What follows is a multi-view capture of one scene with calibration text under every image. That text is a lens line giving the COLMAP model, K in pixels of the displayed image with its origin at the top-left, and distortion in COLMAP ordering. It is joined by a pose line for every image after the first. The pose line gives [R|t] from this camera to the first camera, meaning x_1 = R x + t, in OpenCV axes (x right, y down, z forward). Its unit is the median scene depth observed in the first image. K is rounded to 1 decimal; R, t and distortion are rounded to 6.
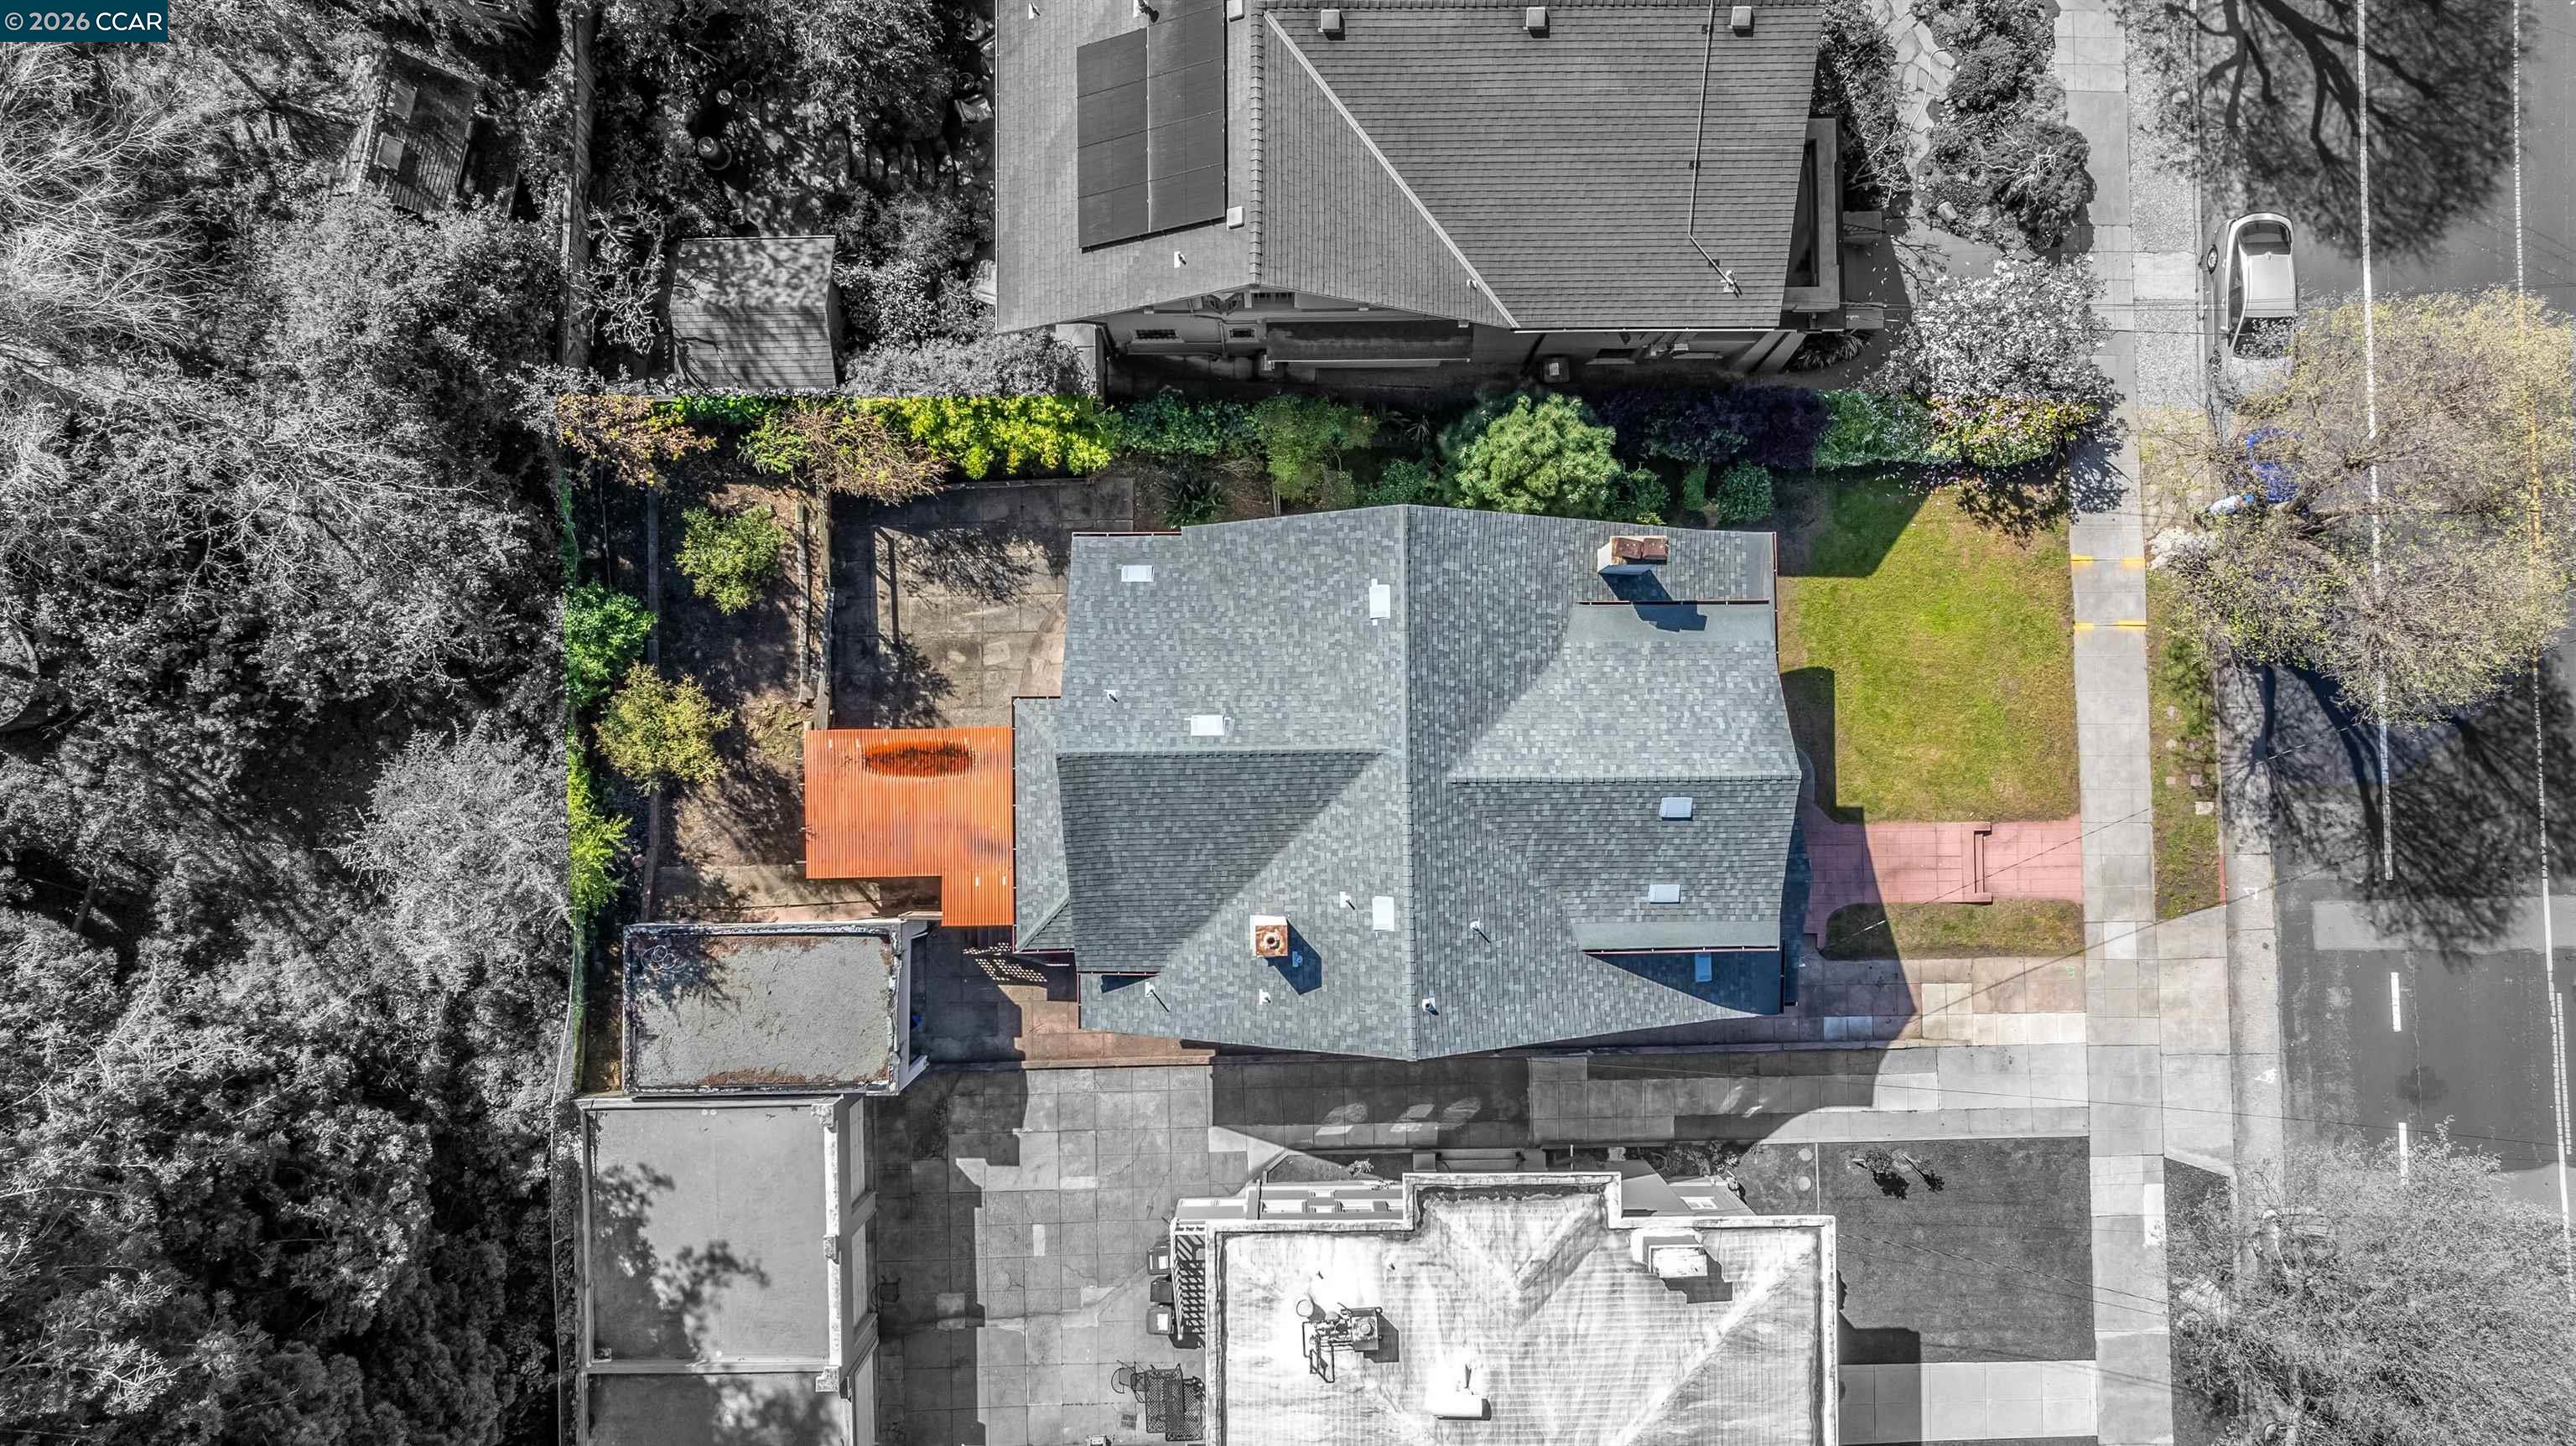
lens RADIAL K [[1796.6, 0, 1294.9], [0, 1796.6, 729.3], [0, 0, 1]] dist [-0.028040, 0.055186]
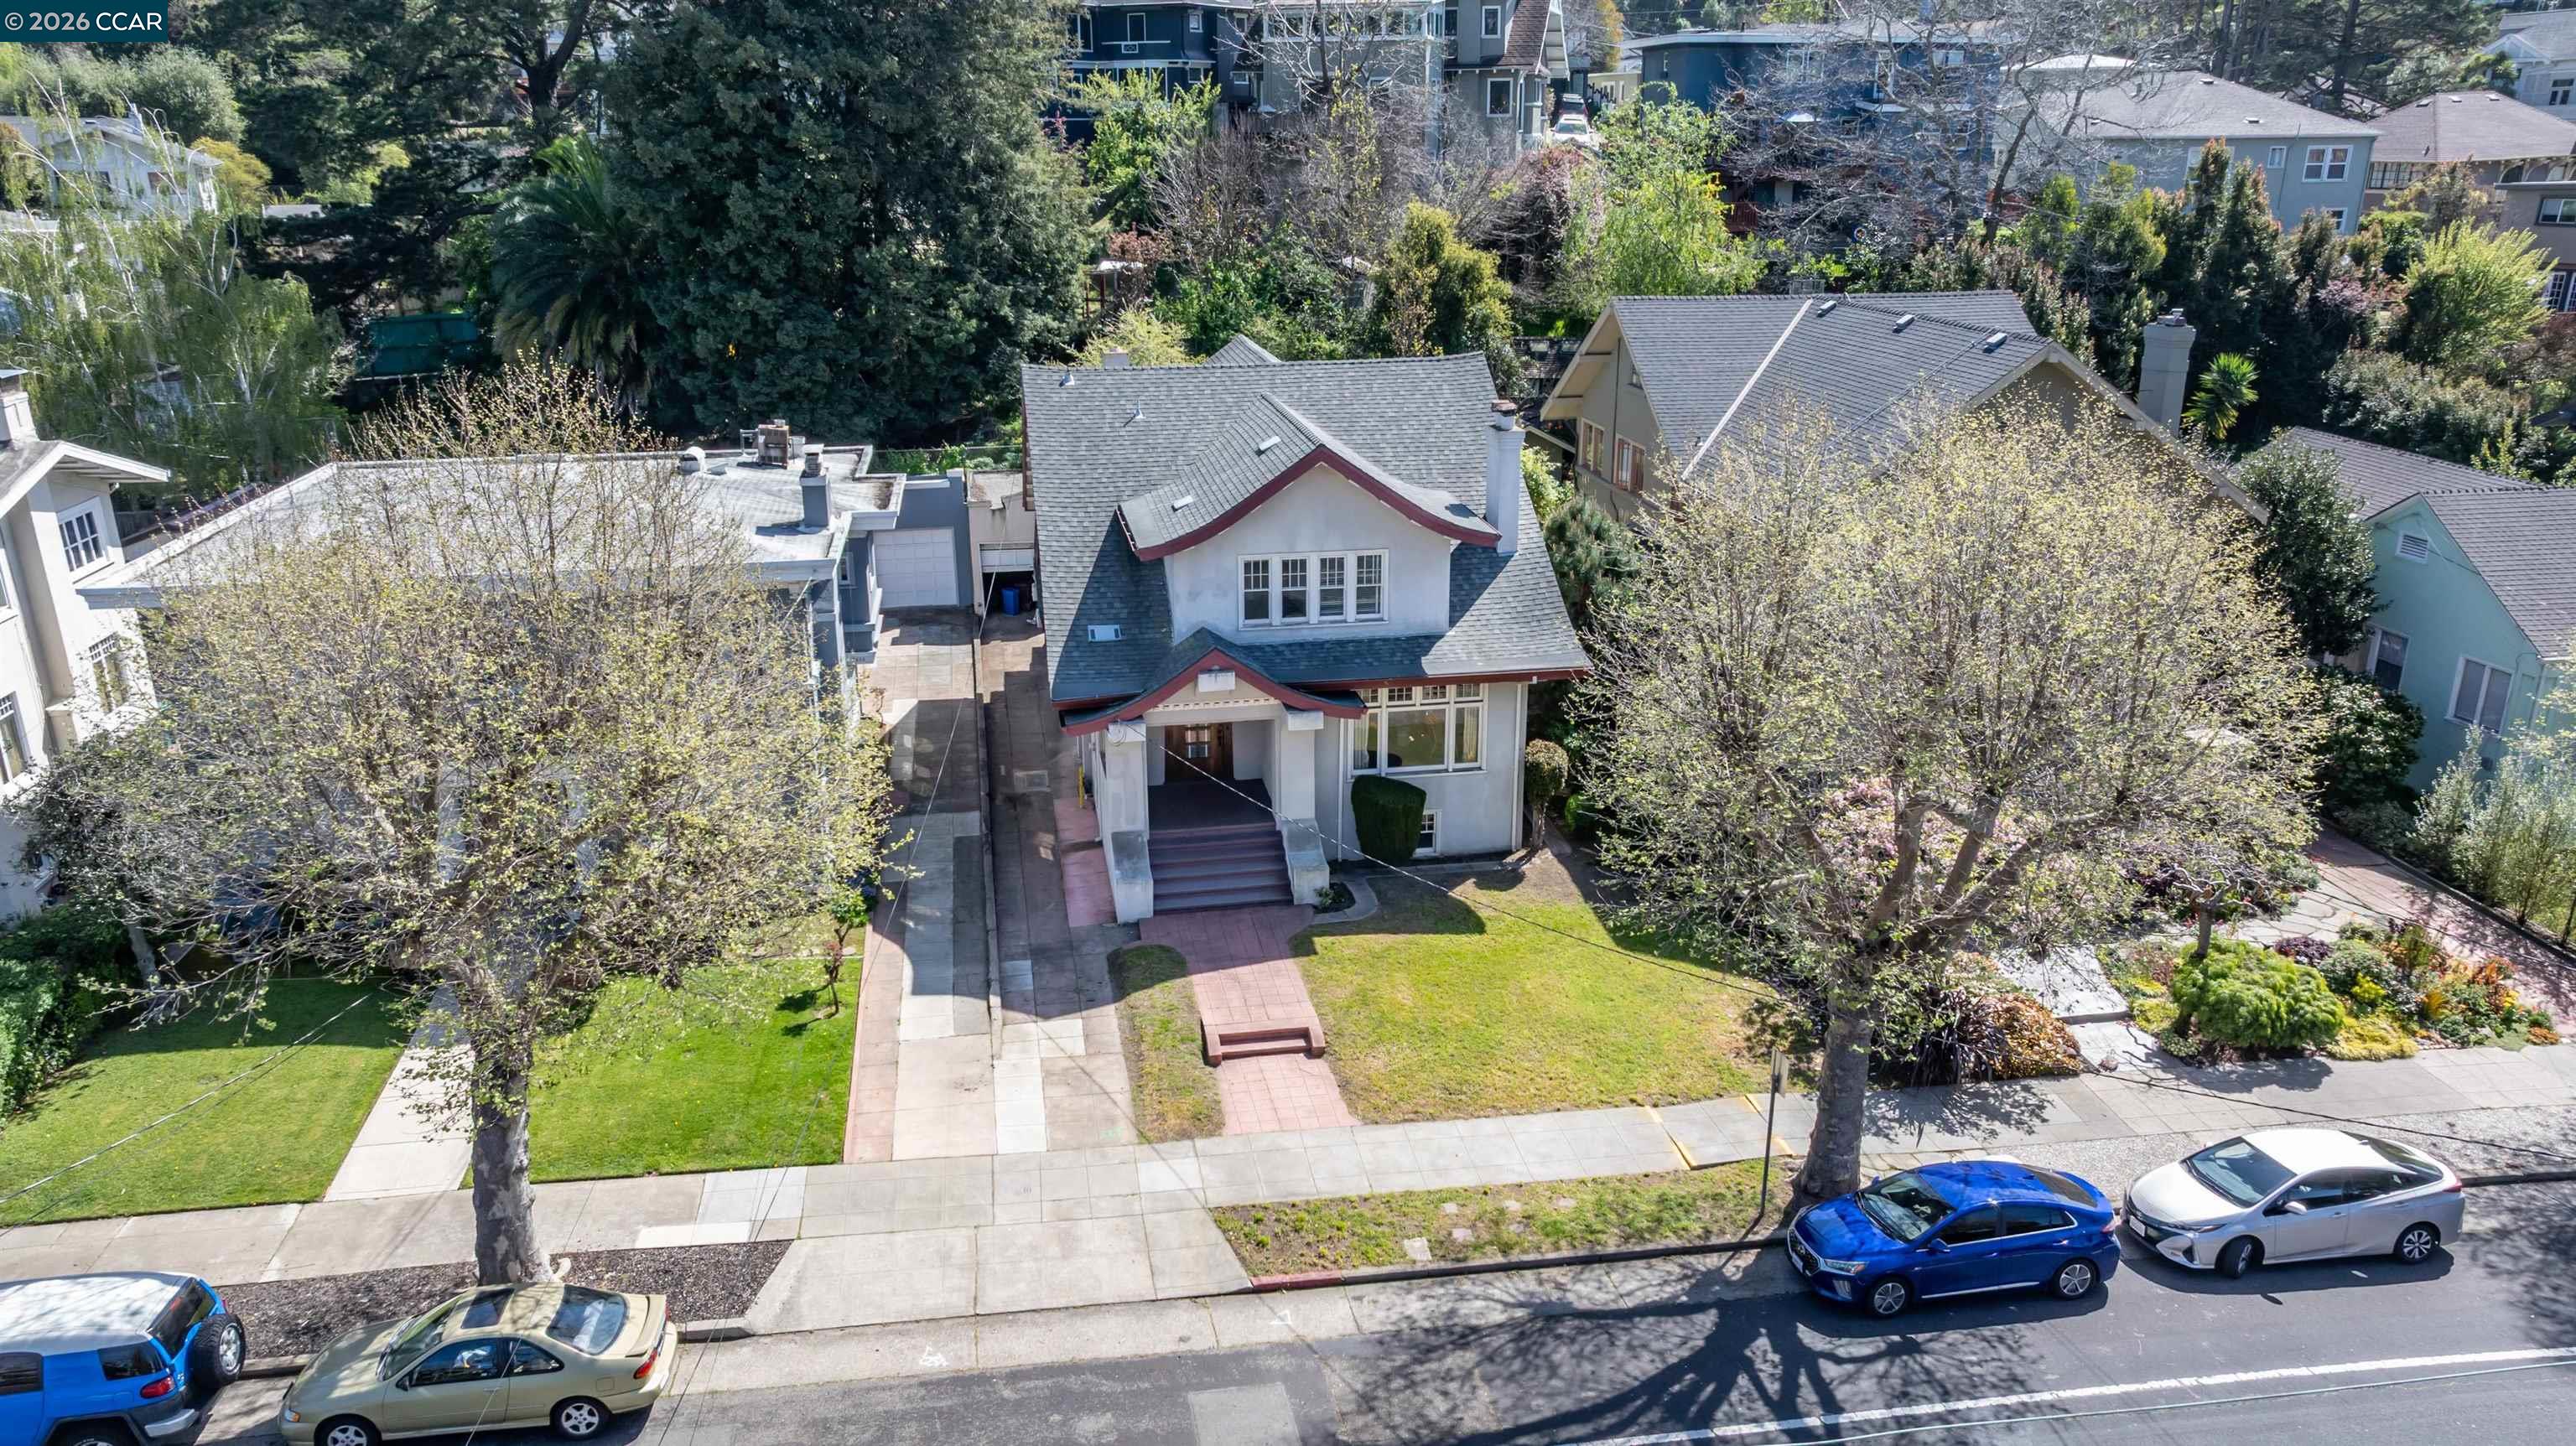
lens RADIAL K [[1796.6, 0, 1294.9], [0, 1796.6, 729.3], [0, 0, 1]] dist [-0.028040, 0.055186]
pose [[0.161784, 0.308106, -0.937495, 0.980533], [-0.986711, 0.064997, -0.148916, 0.156231], [0.015053, 0.949129, 0.314527, 0.671182]]
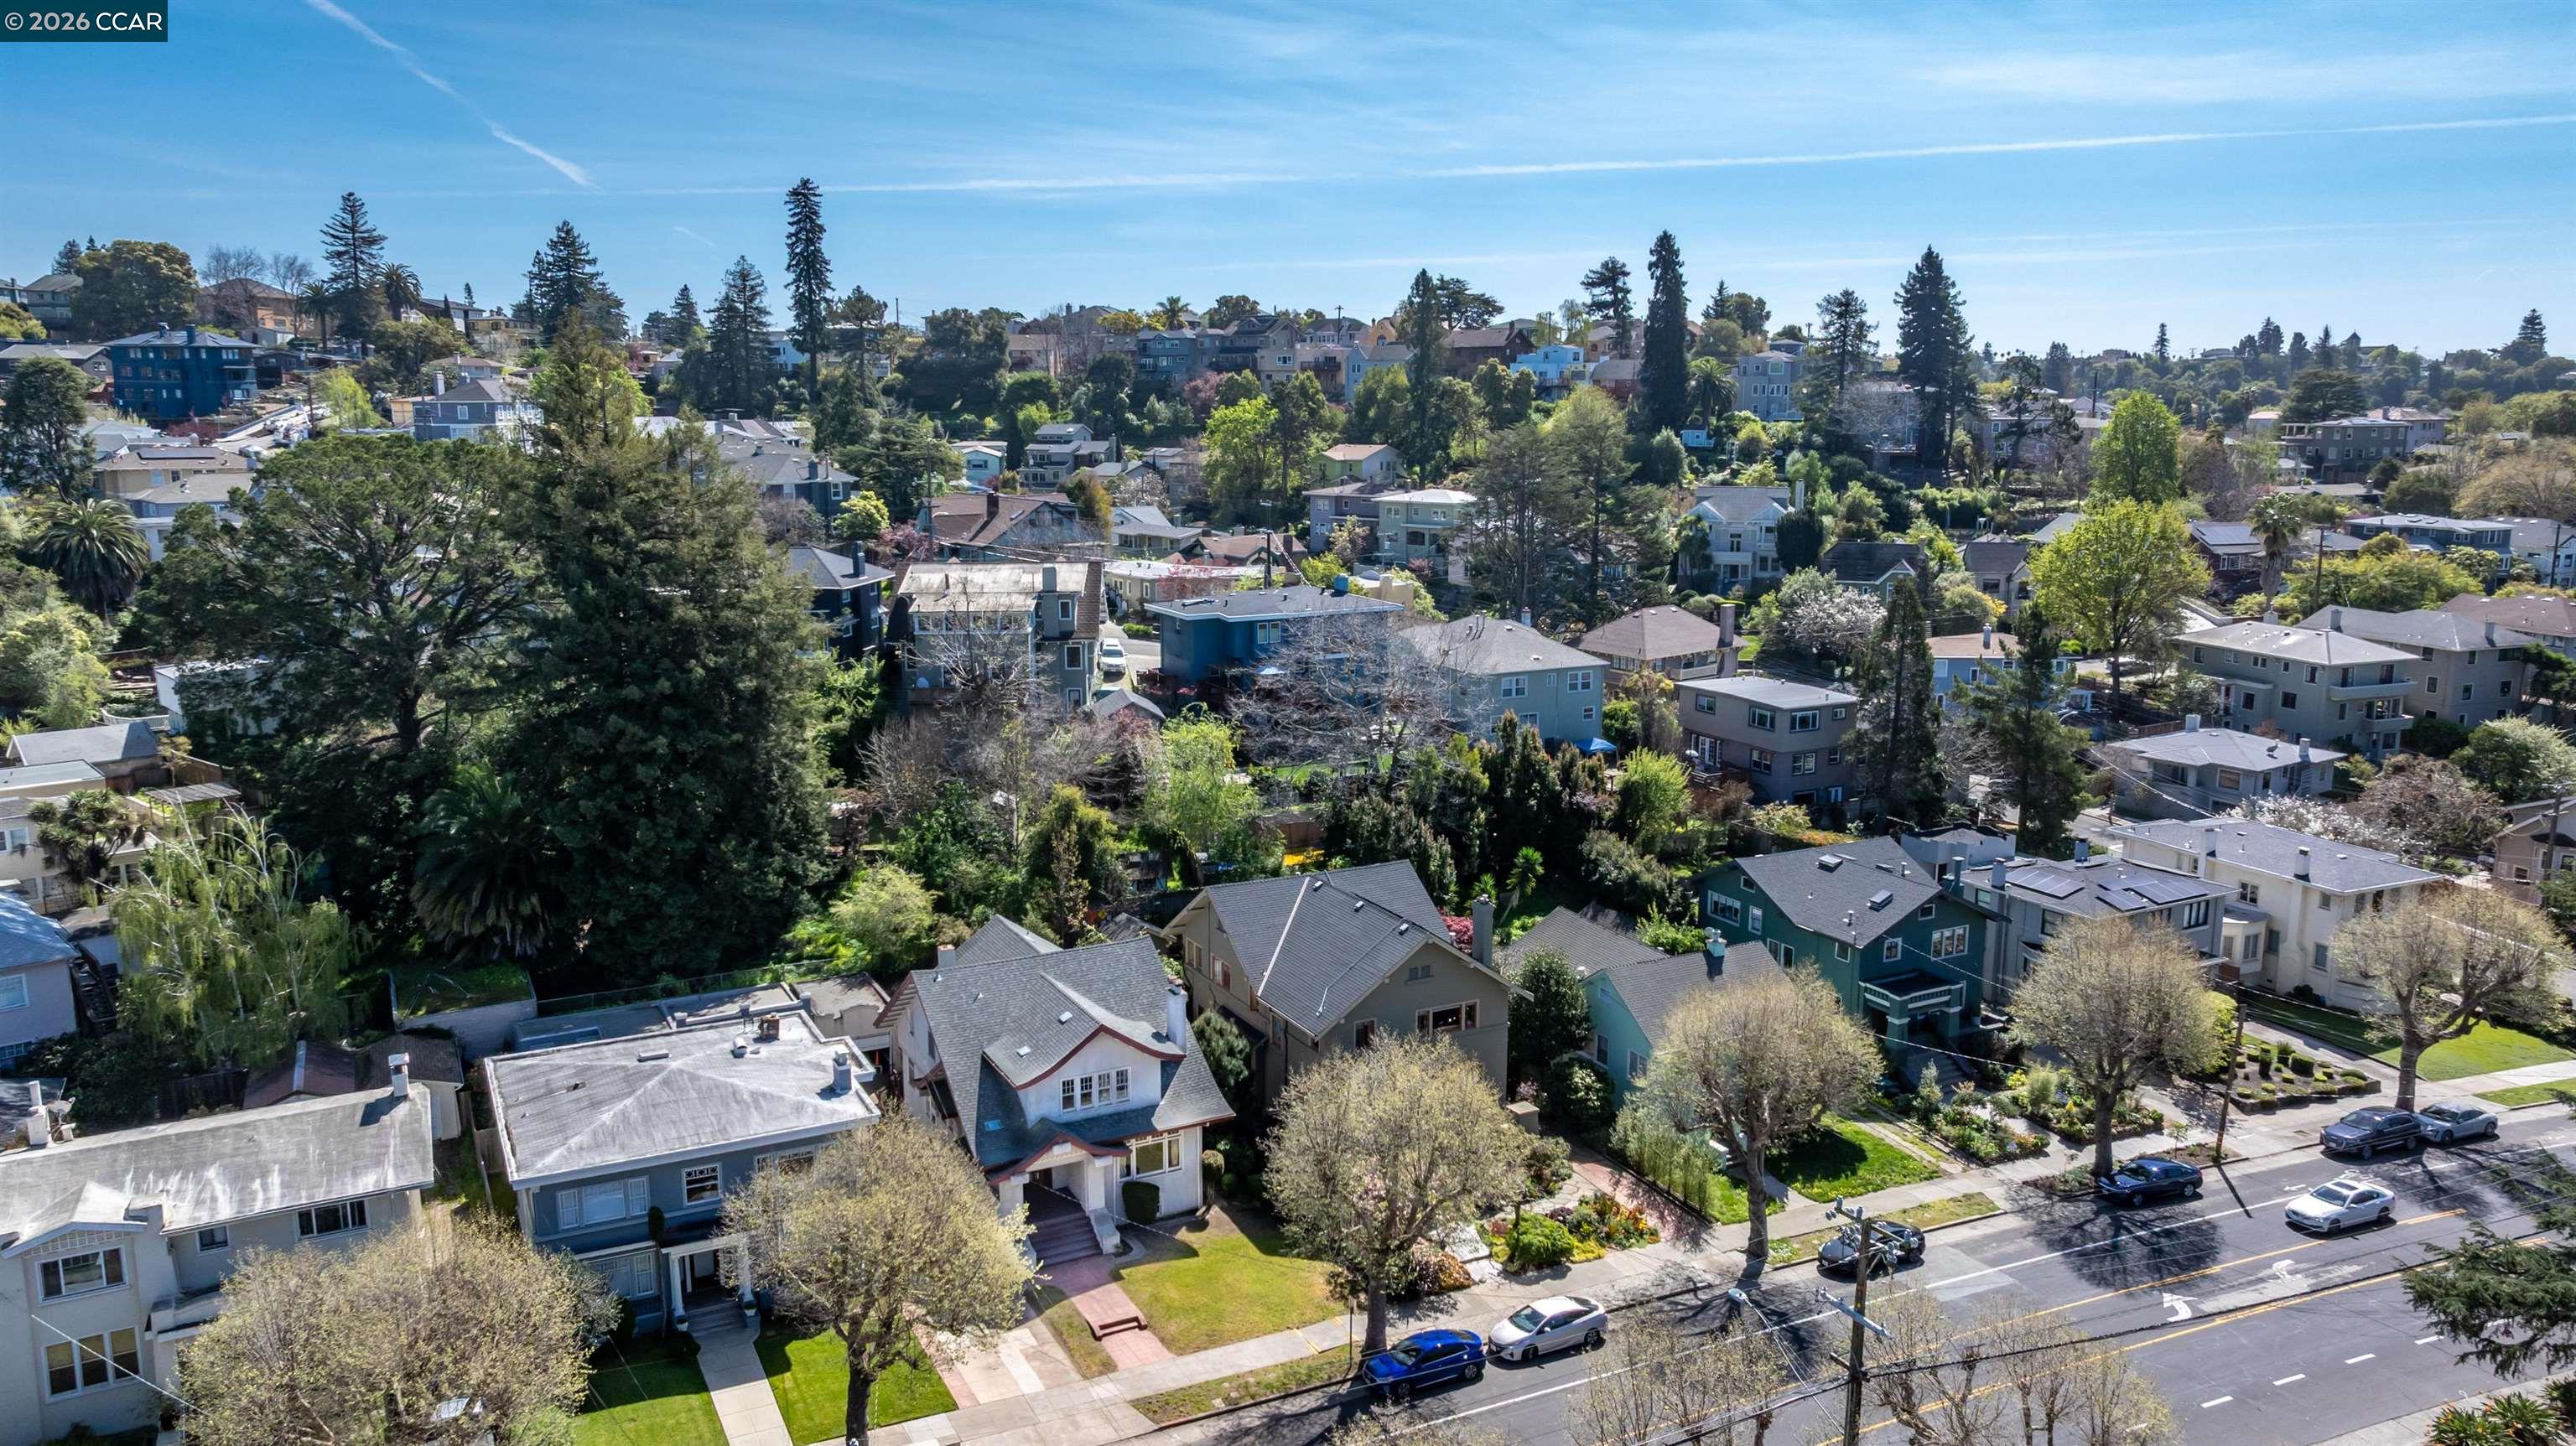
lens RADIAL K [[1796.6, 0, 1294.9], [0, 1796.6, 729.3], [0, 0, 1]] dist [-0.028040, 0.055186]
pose [[0.454492, 0.162333, -0.875834, 1.642259], [-0.890689, 0.094455, -0.444693, 0.549031], [0.010538, 0.982205, 0.187517, 0.247961]]
